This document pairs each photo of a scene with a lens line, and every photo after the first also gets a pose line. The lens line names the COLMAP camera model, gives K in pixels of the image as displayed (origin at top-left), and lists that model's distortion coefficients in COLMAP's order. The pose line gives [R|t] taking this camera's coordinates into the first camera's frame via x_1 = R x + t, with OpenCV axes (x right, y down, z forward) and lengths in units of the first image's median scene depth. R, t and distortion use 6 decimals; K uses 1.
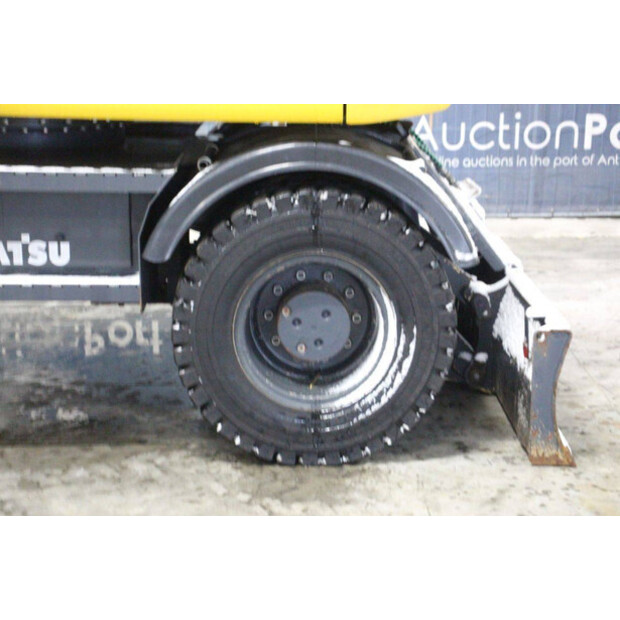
lens RADIAL K [[1302.3, 0, 310.0], [0, 1302.3, 310.0], [0, 0, 1]] dist [0.392041, -0.005843]
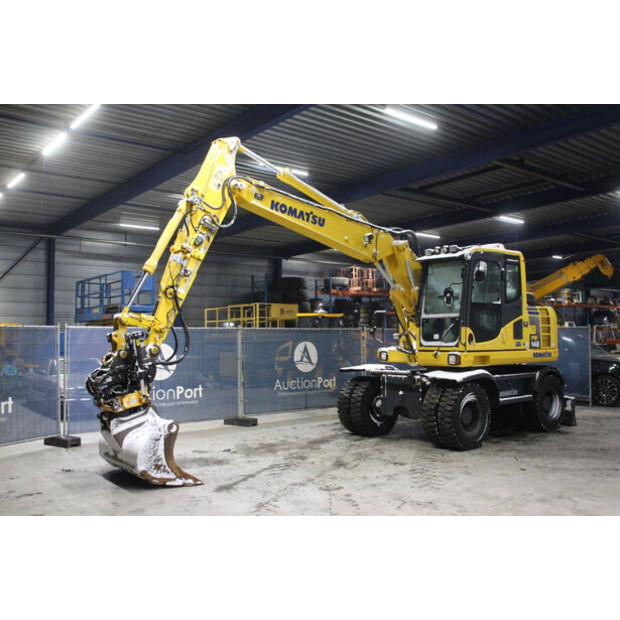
lens RADIAL K [[597.0, 0, 313.9], [0, 597.0, 309.9], [0, 0, 1]] dist [-0.130624, 0.200265]
pose [[0.777432, 0.018565, 0.628693, -2.102491], [0.156752, 0.962306, -0.222253, 0.030288], [-0.609121, 0.271335, 0.745217, -0.223048]]
